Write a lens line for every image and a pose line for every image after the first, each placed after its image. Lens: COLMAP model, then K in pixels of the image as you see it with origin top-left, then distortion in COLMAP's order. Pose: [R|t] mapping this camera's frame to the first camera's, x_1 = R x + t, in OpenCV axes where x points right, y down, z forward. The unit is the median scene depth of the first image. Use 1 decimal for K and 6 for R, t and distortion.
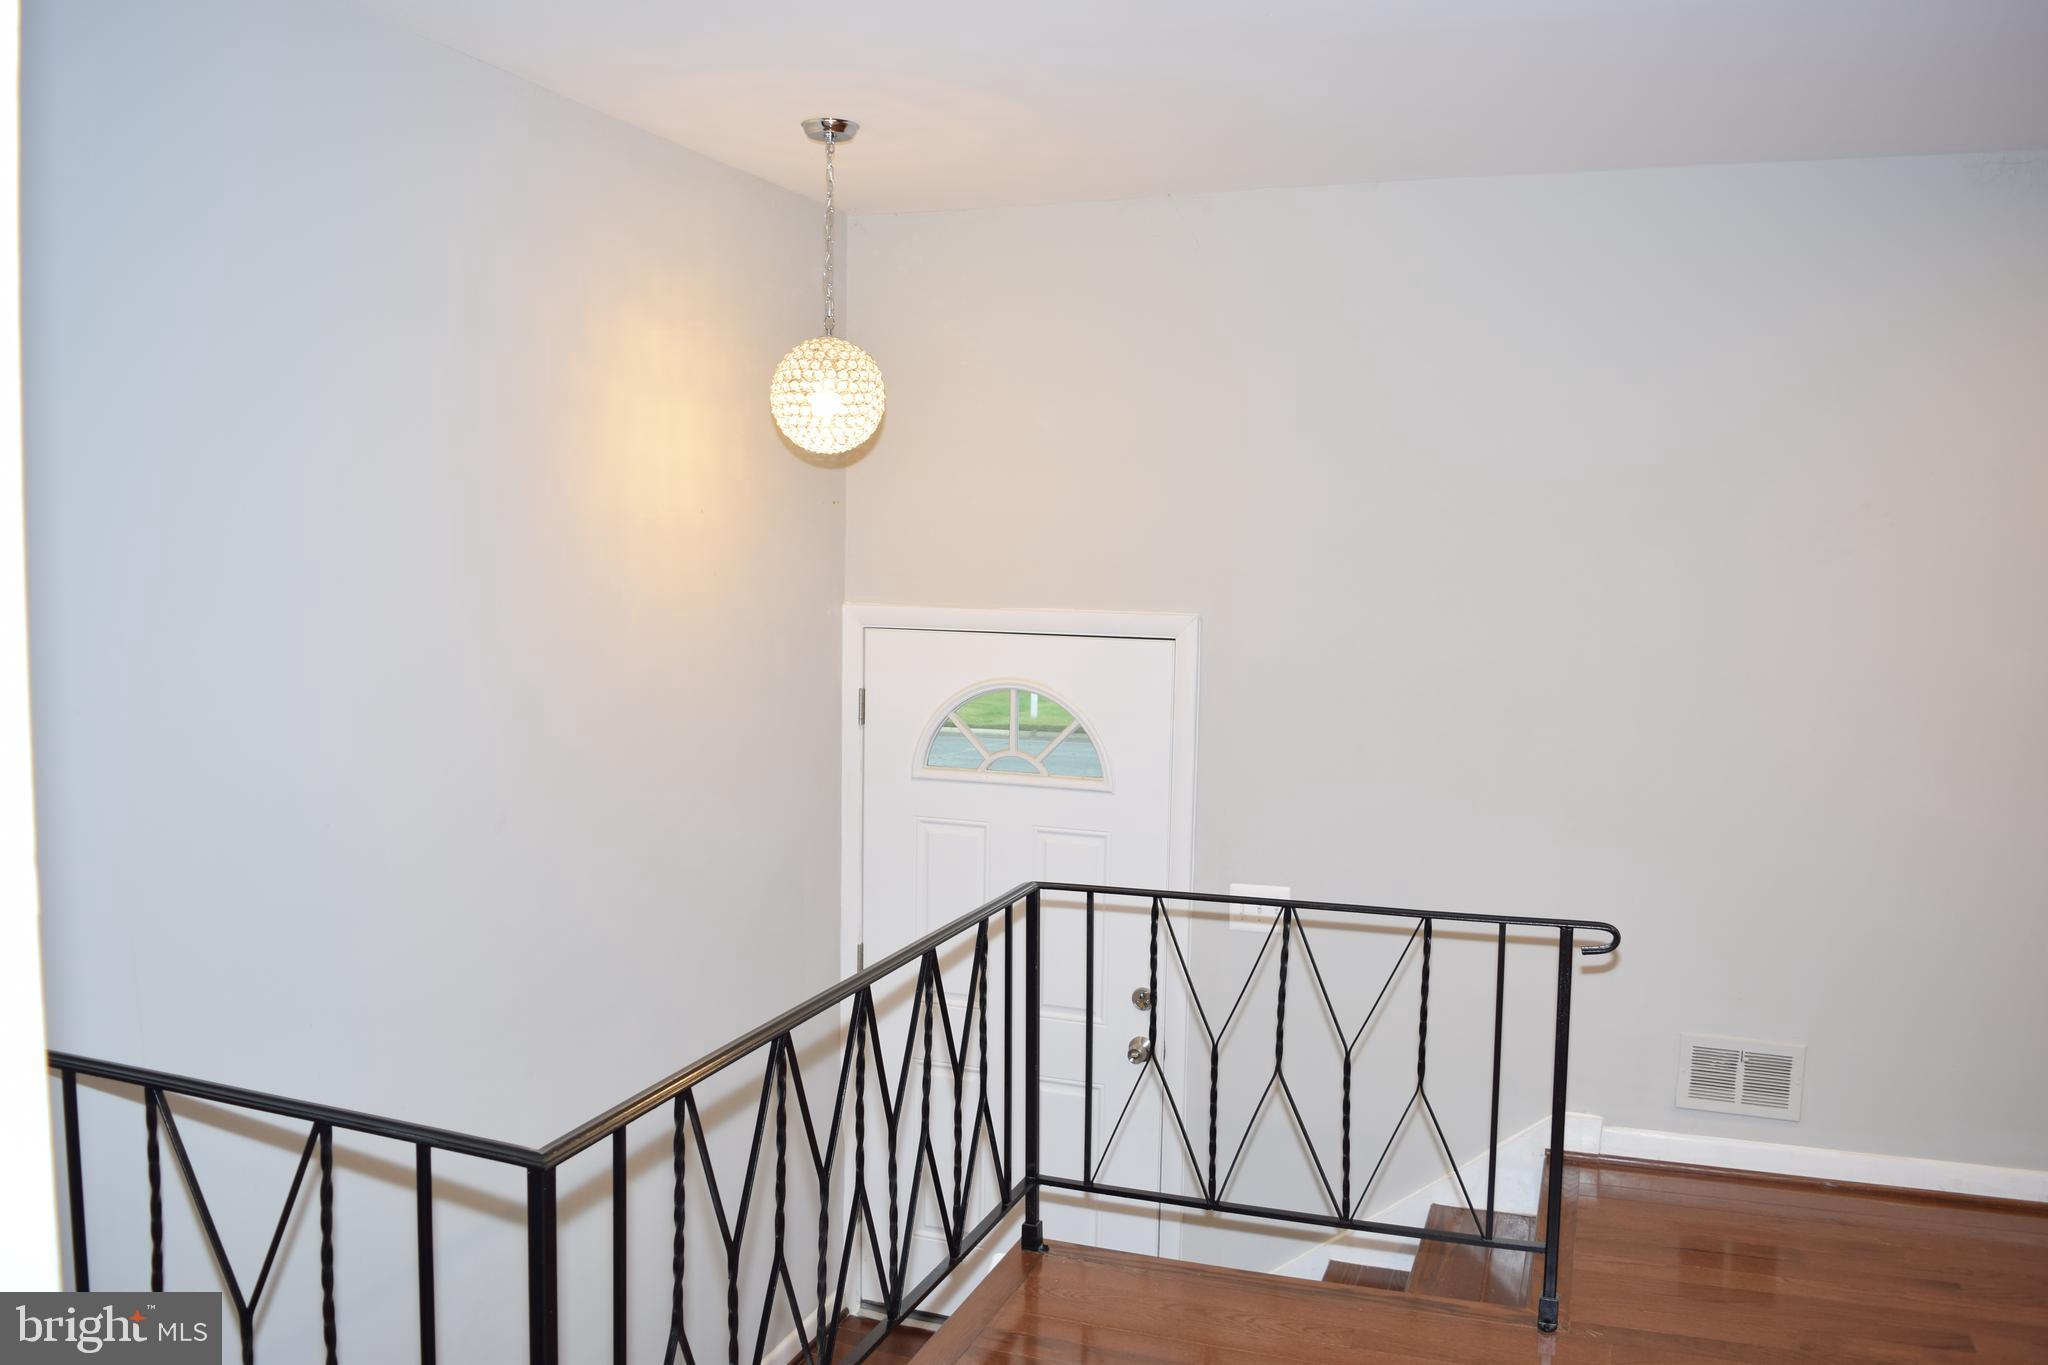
lens RADIAL K [[1615.4, 0, 1036.9], [0, 1615.4, 696.3], [0, 0, 1]] dist [-0.097902, 0.024833]
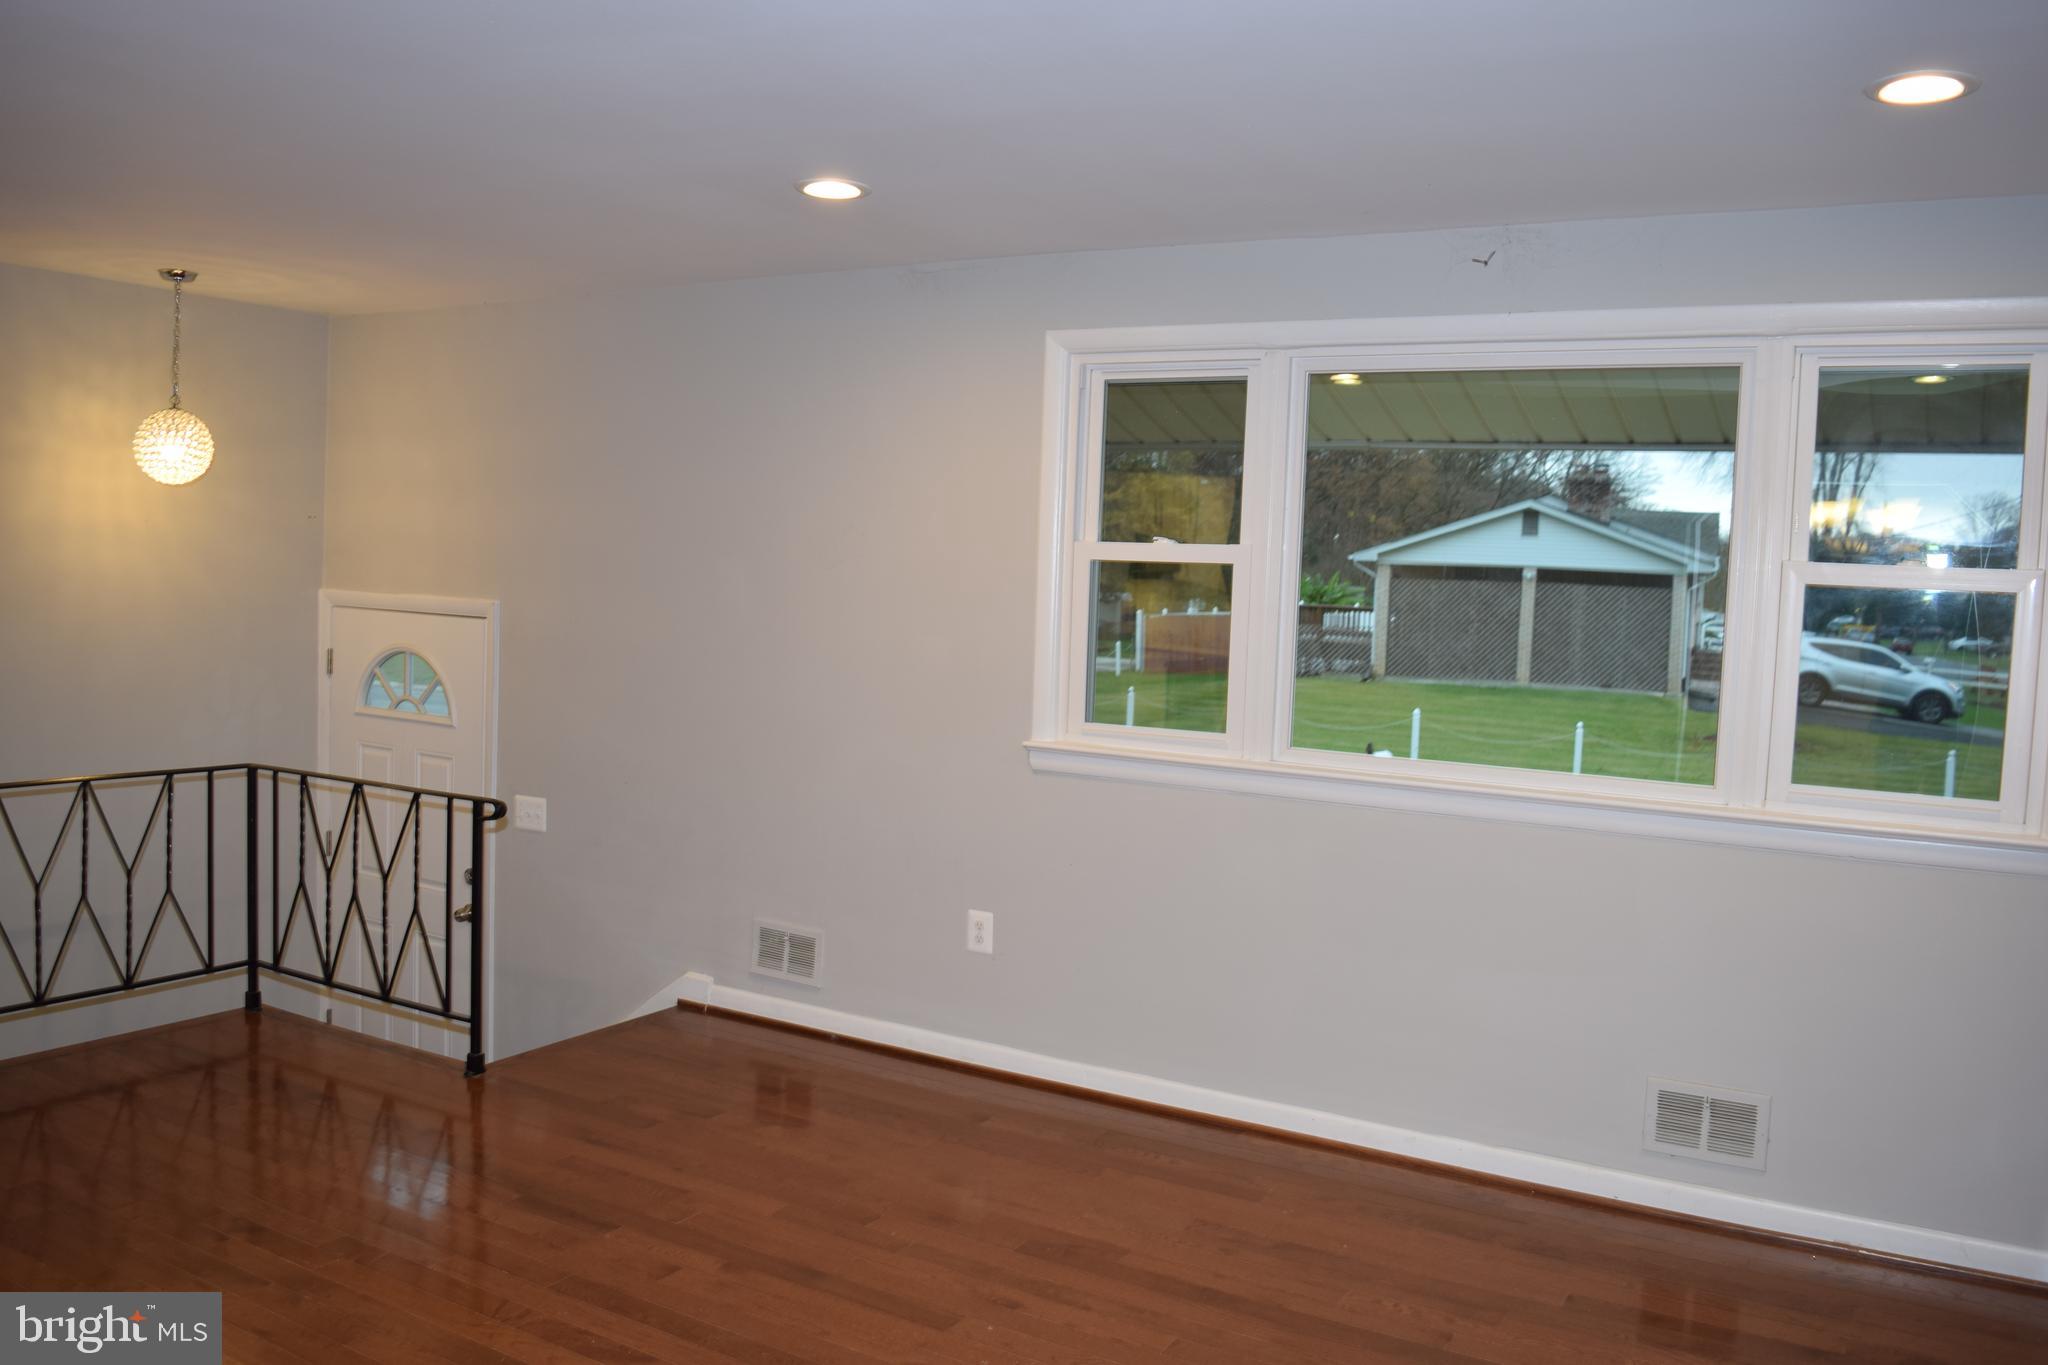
lens RADIAL K [[1615.4, 0, 1028.8], [0, 1615.4, 679.3], [0, 0, 1]] dist [-0.097902, 0.024833]
pose [[0.983333, 0.040129, -0.177328, 0.801976], [-0.045830, 0.998552, -0.028172, 0.035528], [0.175941, 0.035830, 0.983748, -0.285511]]
